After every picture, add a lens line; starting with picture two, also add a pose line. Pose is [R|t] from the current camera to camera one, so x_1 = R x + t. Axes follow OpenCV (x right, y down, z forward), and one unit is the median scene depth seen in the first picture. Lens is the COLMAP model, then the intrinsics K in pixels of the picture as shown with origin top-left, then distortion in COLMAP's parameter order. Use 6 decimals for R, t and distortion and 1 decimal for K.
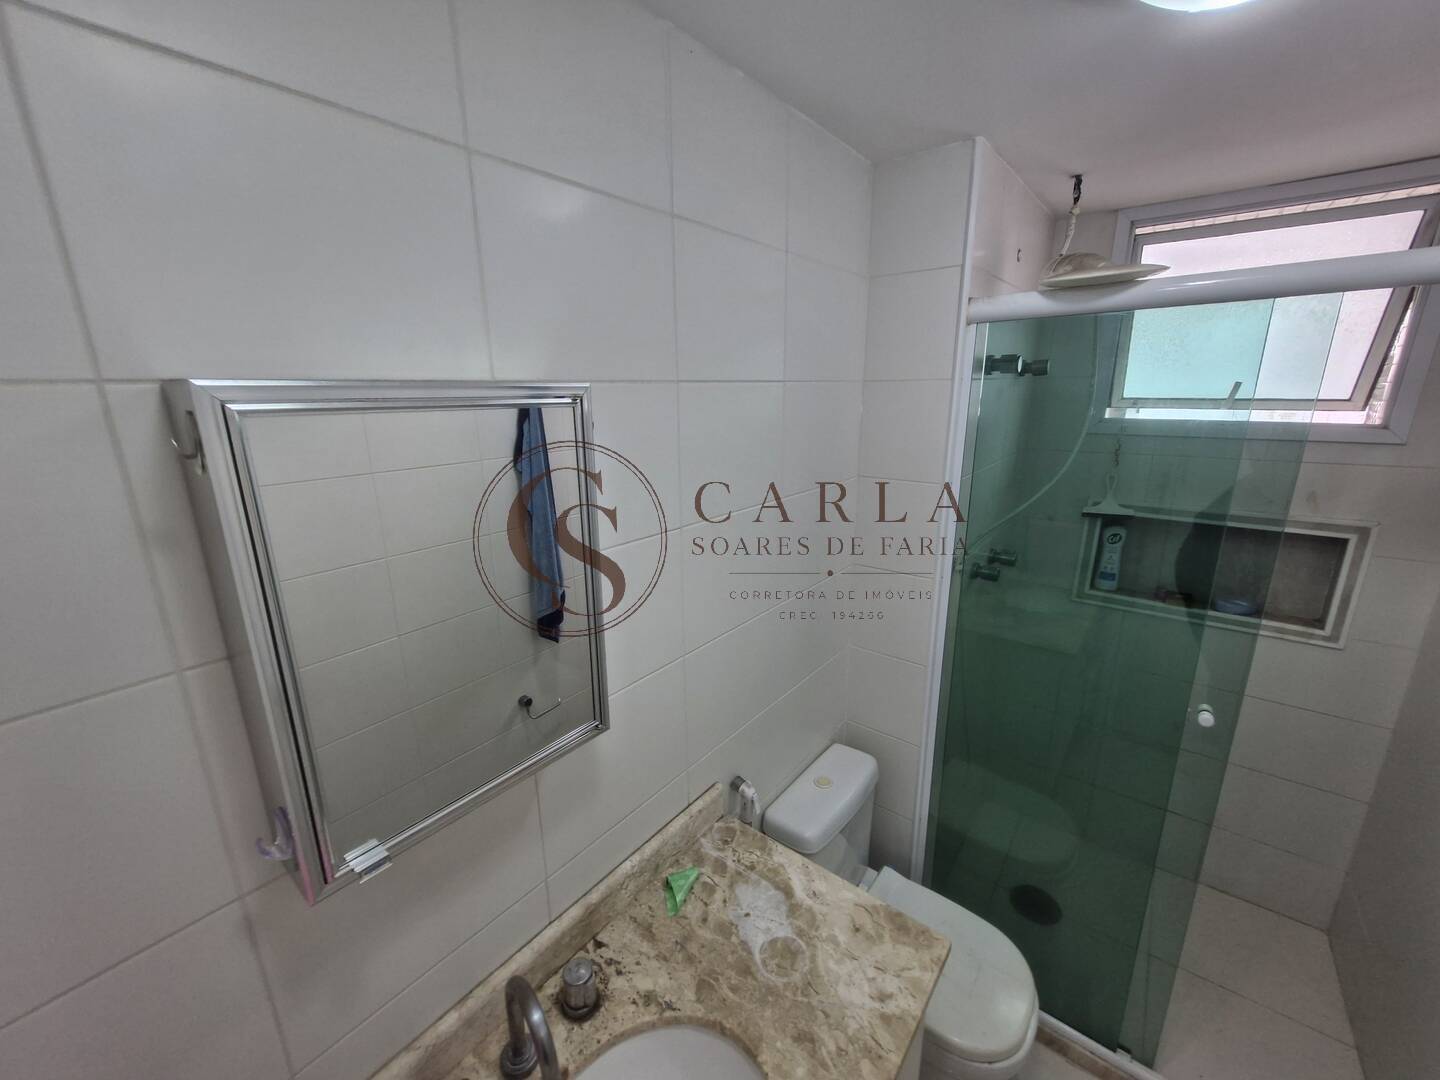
lens RADIAL K [[567.9, 0, 718.2], [0, 567.9, 535.5], [0, 0, 1]] dist [0.000783, -0.000097]
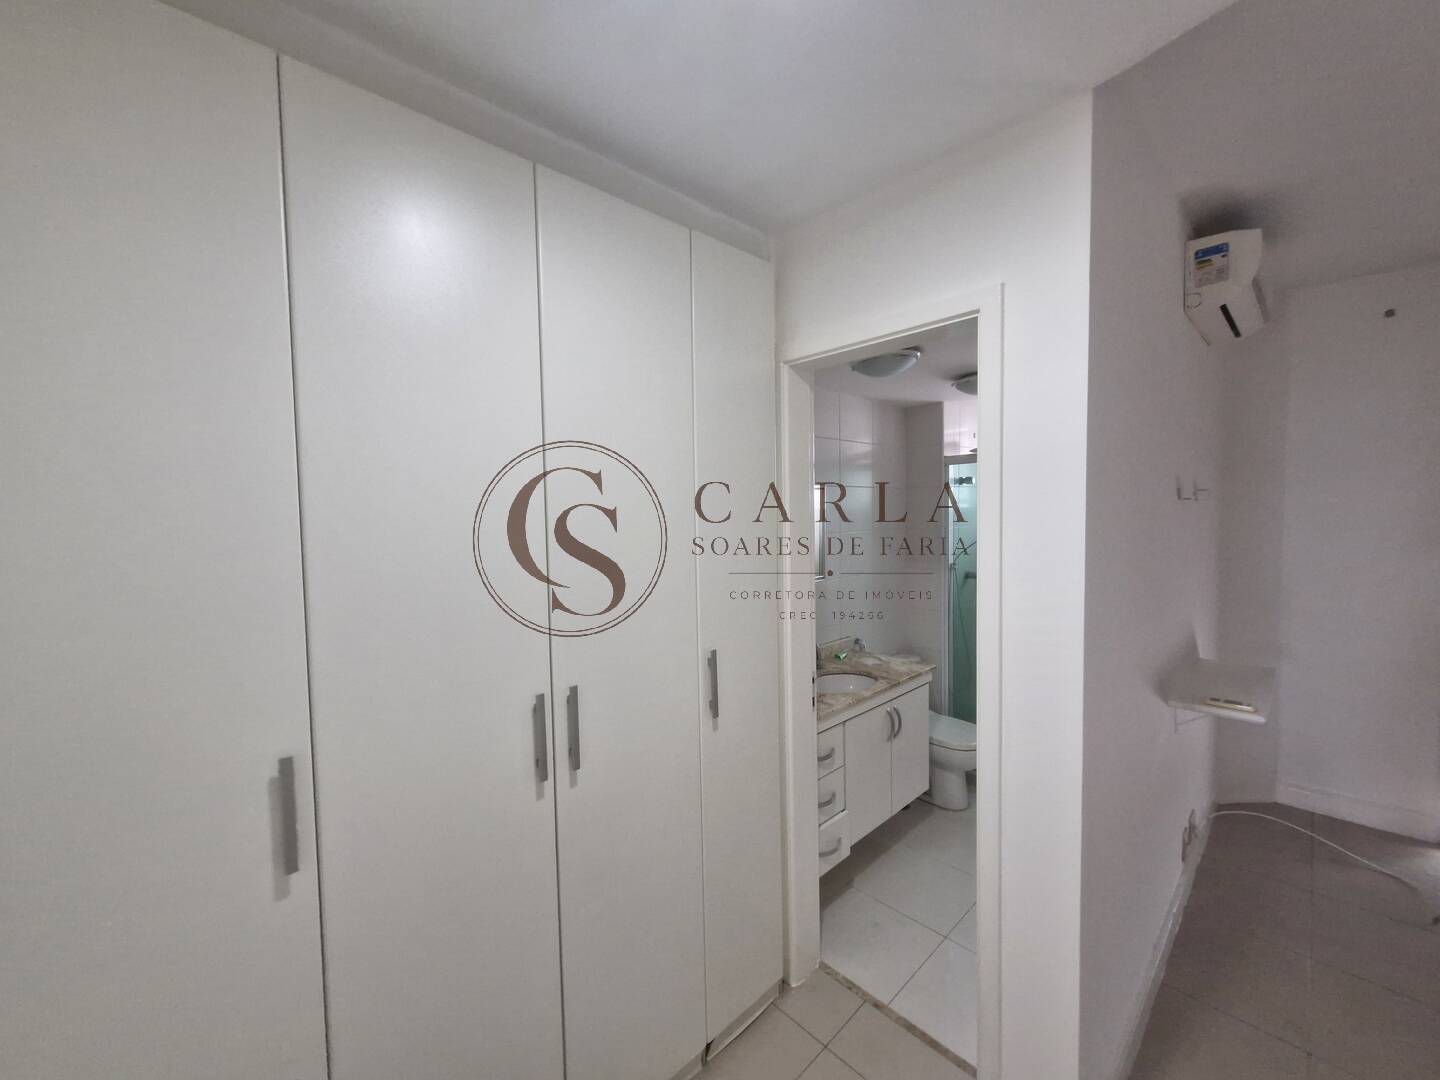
lens RADIAL K [[567.9, 0, 718.2], [0, 567.9, 535.5], [0, 0, 1]] dist [0.000783, -0.000097]
pose [[0.990164, -0.003314, -0.139874, -0.187131], [-0.025398, 0.978853, -0.202980, 0.430879], [0.137589, 0.204536, 0.969141, -1.346684]]
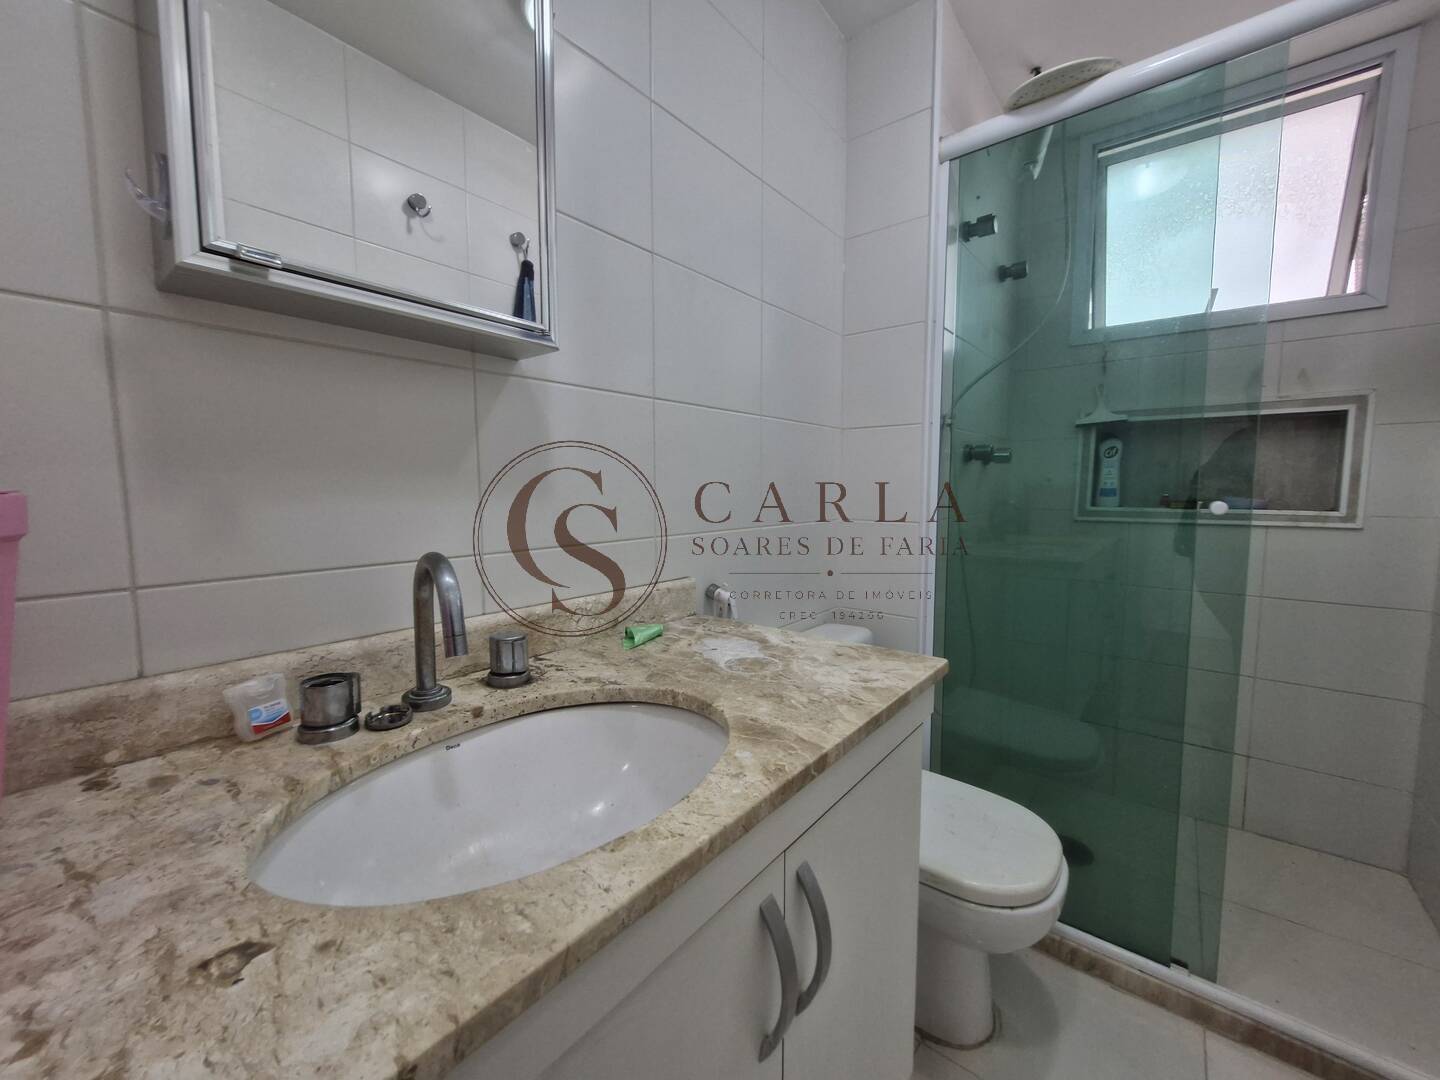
lens RADIAL K [[568.4, 0, 724.1], [0, 568.4, 536.5], [0, 0, 1]] dist [0.009674, -0.004248]
pose [[0.999970, 0.007725, -0.001060, 0.043992], [-0.007795, 0.986634, -0.162767, 0.424370], [-0.000211, 0.162770, 0.986664, 0.072442]]
